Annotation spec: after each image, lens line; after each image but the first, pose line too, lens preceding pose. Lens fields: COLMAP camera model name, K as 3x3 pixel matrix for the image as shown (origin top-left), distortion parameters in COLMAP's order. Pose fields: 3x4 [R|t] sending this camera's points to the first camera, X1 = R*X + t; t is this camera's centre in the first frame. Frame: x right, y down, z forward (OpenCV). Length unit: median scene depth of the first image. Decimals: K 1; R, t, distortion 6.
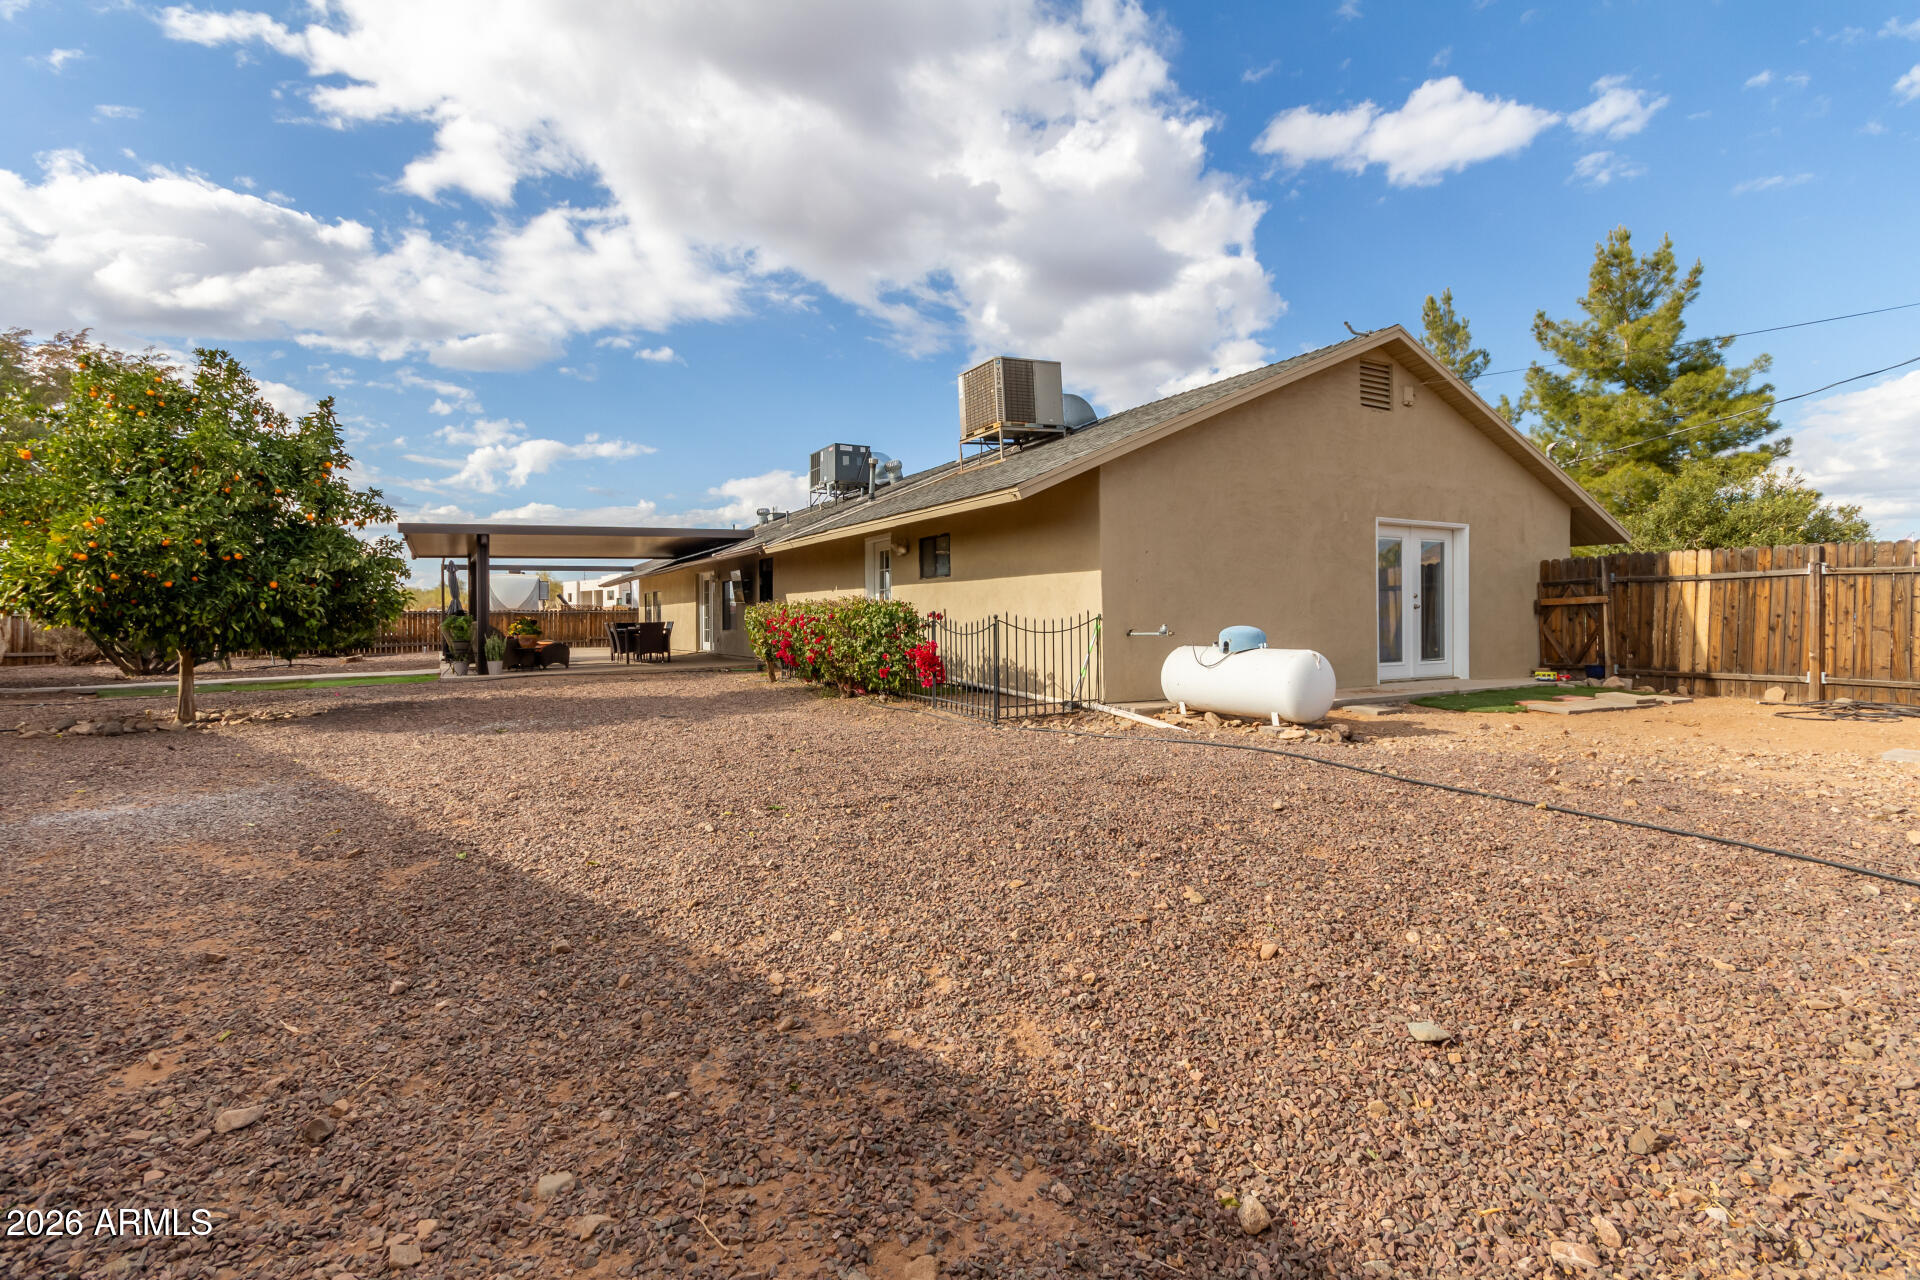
lens RADIAL K [[903.4, 0, 960.0], [0, 903.4, 640.0], [0, 0, 1]] dist [0.007024, 0.000868]
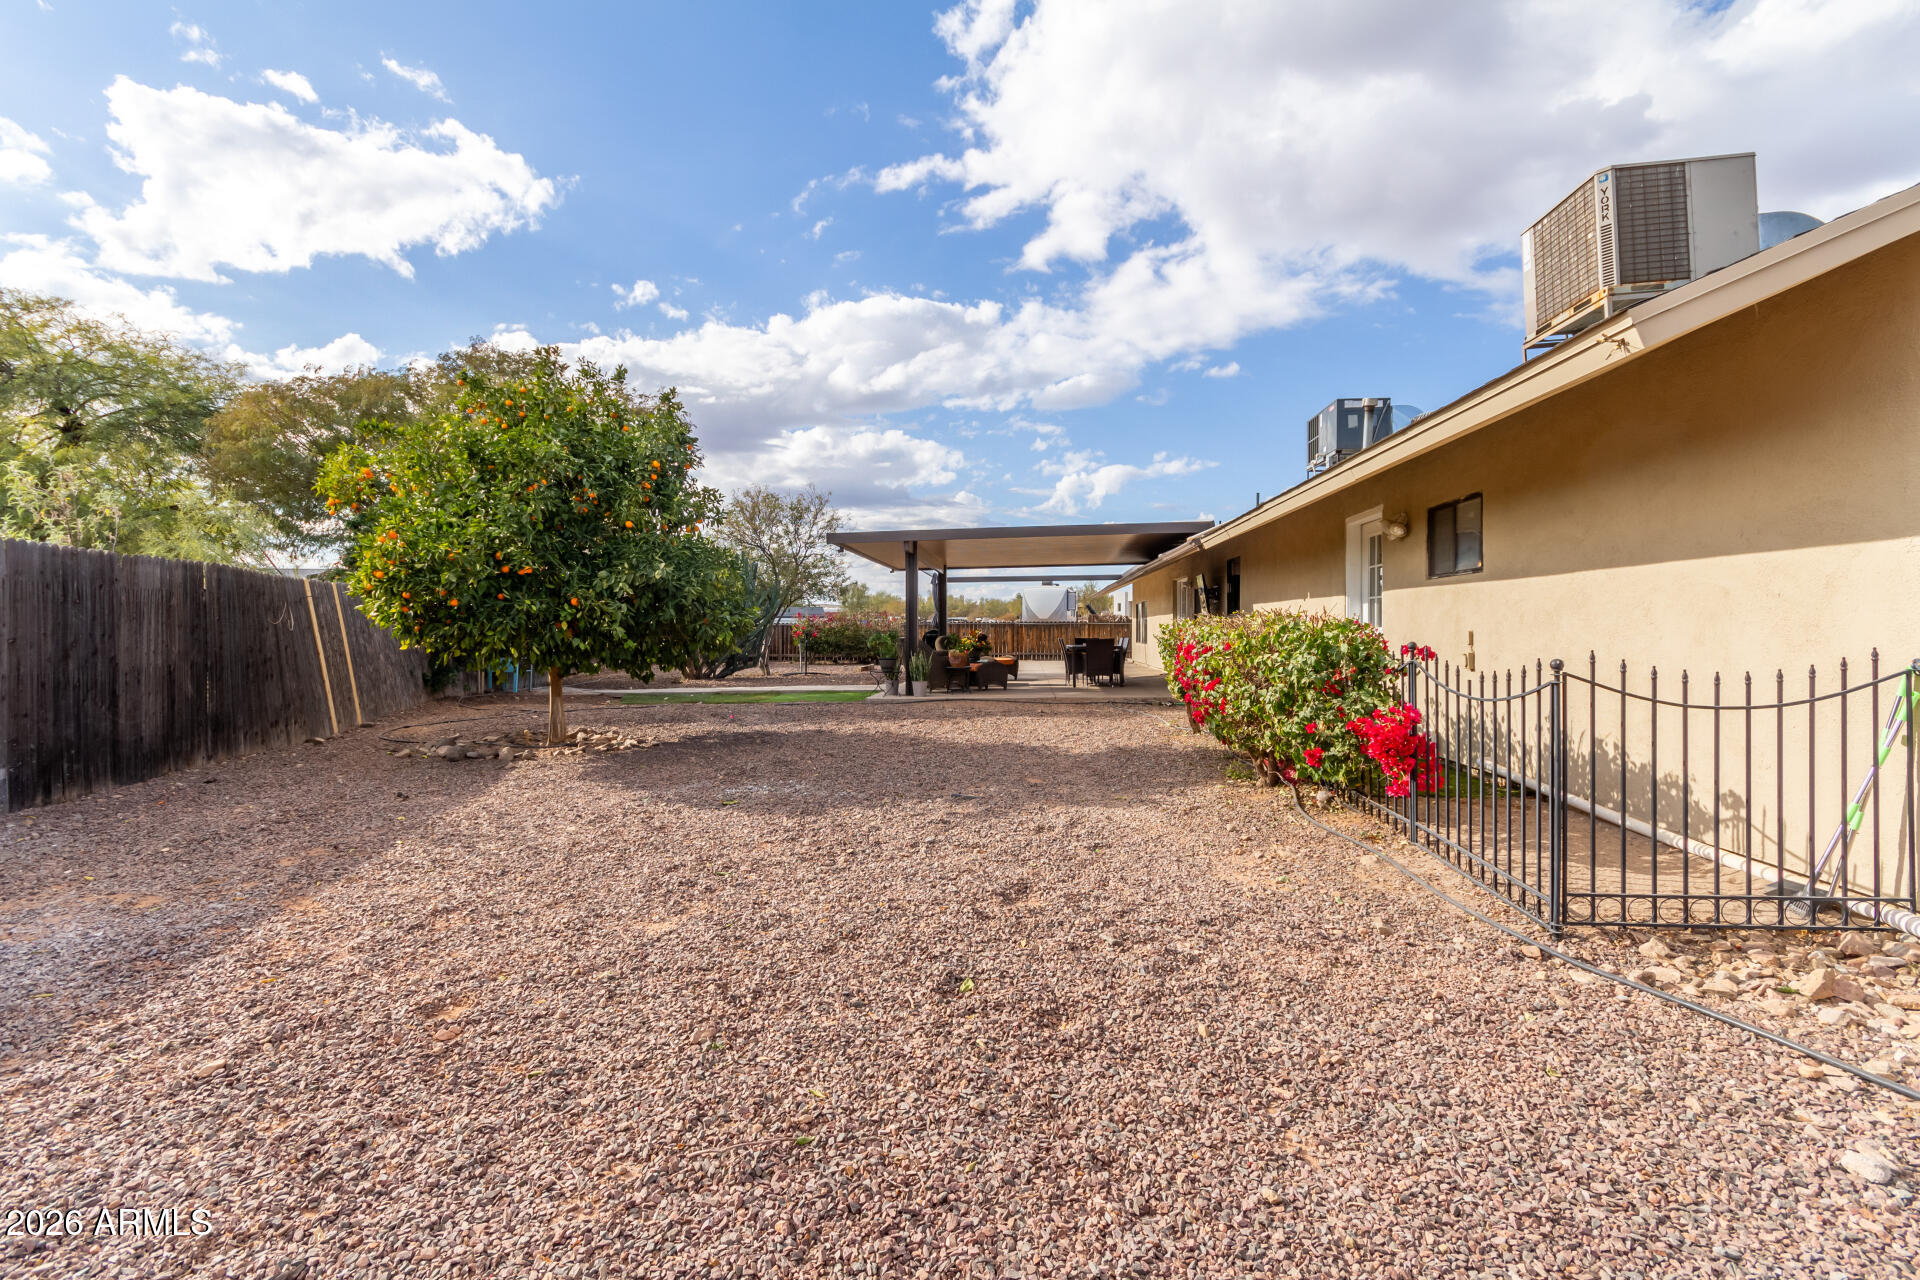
lens RADIAL K [[903.4, 0, 960.0], [0, 903.4, 640.0], [0, 0, 1]] dist [0.007024, 0.000868]
pose [[0.832818, 0.013738, -0.553376, 0.031616], [-0.019331, 0.999804, -0.004272, -0.023016], [0.553209, 0.014255, 0.832921, 0.407332]]
